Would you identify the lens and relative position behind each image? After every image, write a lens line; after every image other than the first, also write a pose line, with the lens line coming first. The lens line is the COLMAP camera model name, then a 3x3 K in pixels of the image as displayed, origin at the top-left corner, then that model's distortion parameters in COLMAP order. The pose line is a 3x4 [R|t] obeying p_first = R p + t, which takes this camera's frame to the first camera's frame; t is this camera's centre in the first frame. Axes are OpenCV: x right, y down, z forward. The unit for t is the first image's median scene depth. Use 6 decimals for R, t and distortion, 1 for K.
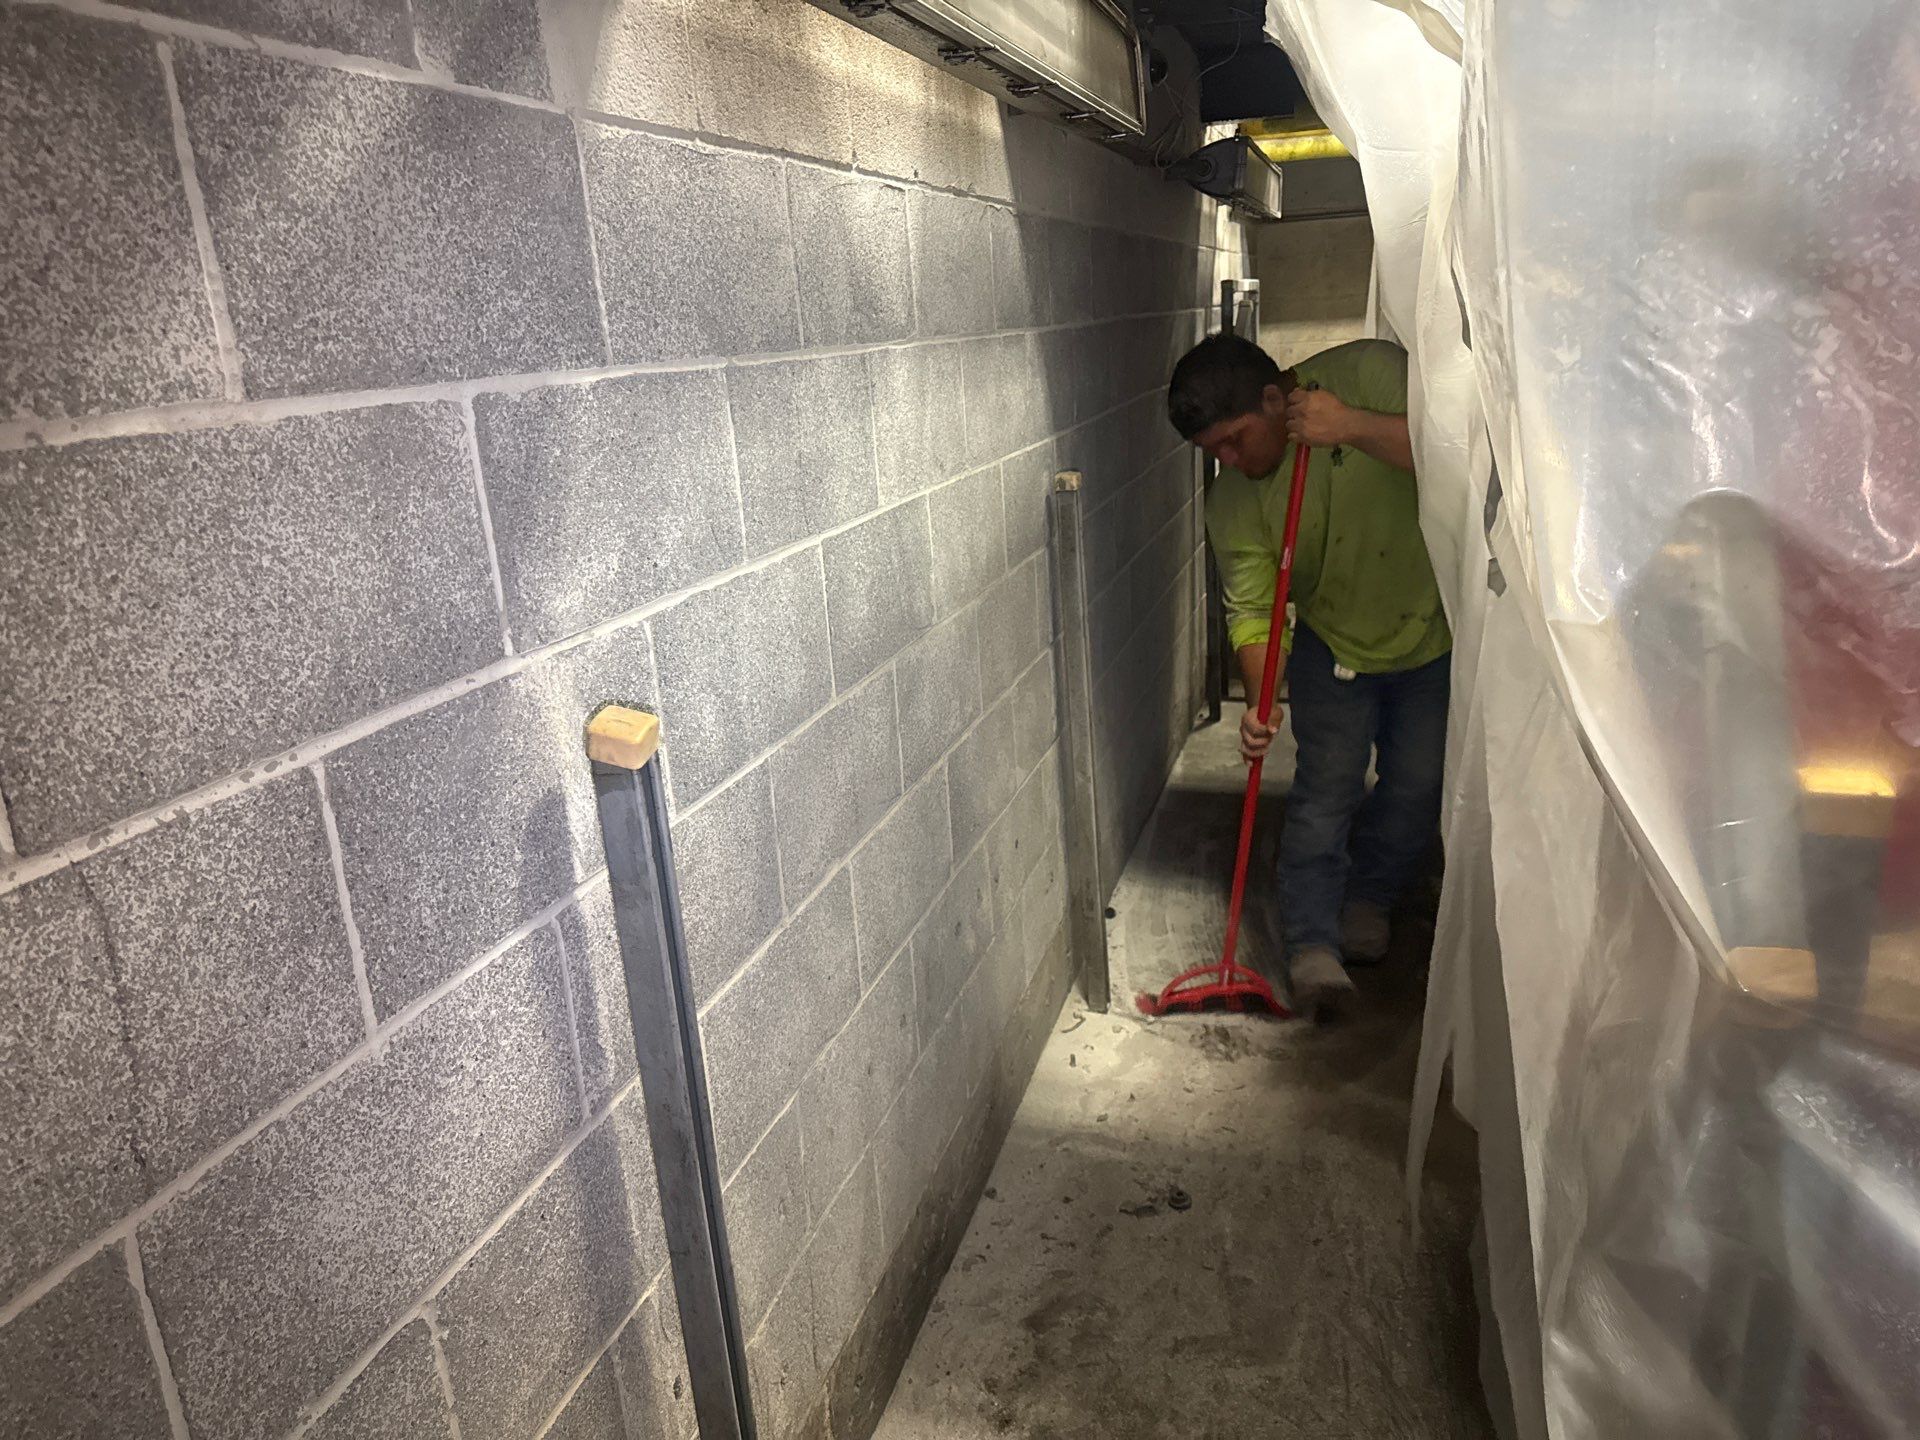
lens RADIAL K [[1368.2, 0, 956.6], [0, 1368.2, 778.5], [0, 0, 1]] dist [0.182089, -0.340301]
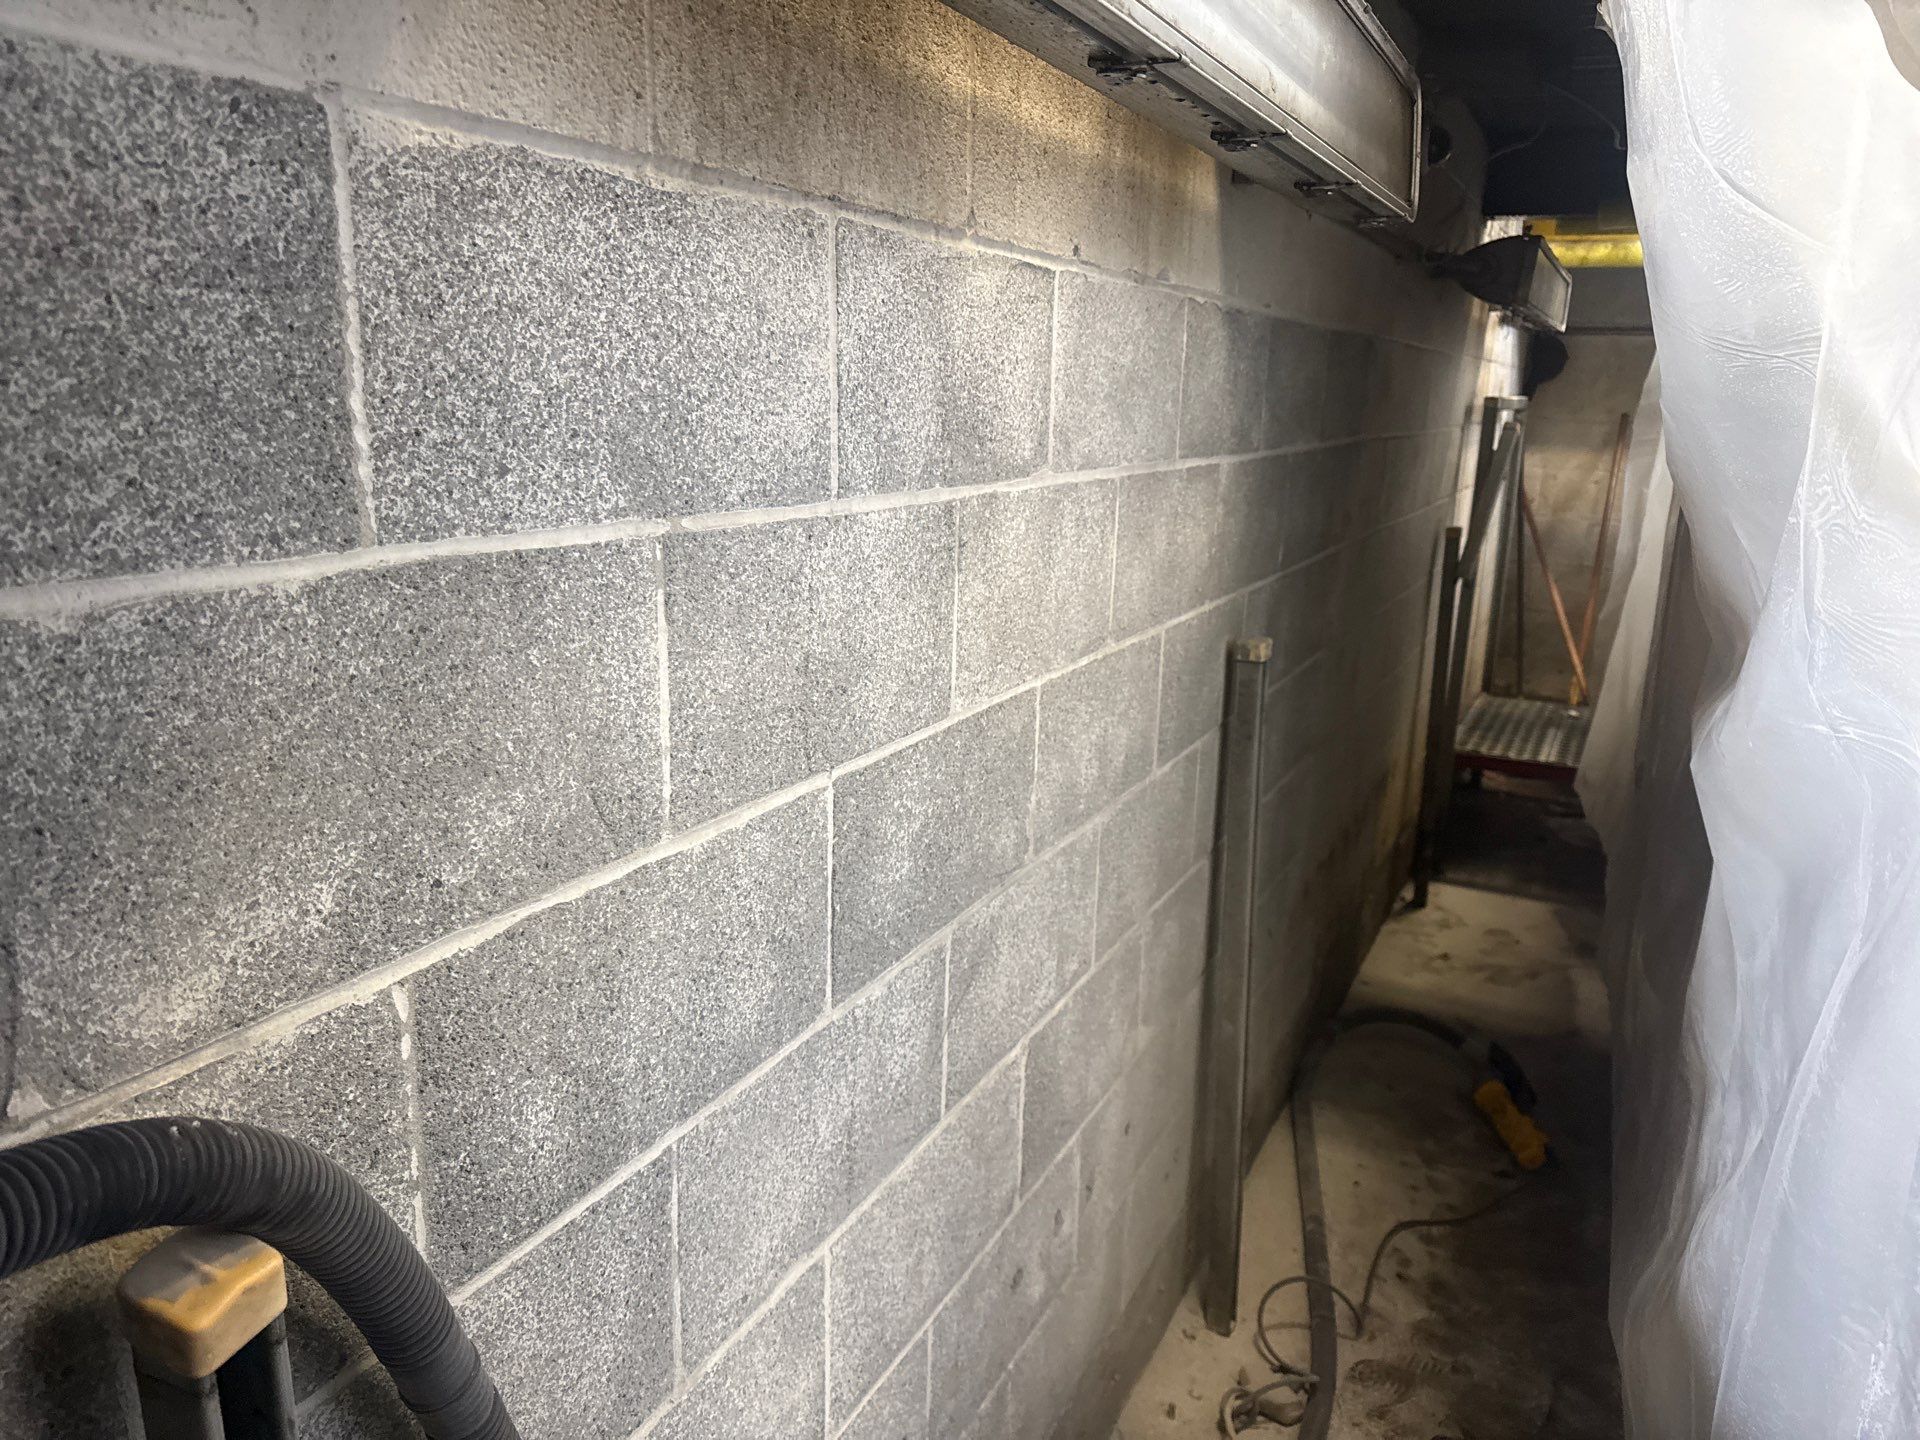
lens RADIAL K [[1370.1, 0, 960.0], [0, 1370.1, 720.0], [0, 0, 1]] dist [0.118562, -0.201810]
pose [[0.982352, 0.129093, -0.135349, 0.045742], [-0.138715, 0.988248, -0.064215, -0.175956], [0.125469, 0.081856, 0.988715, 0.388516]]
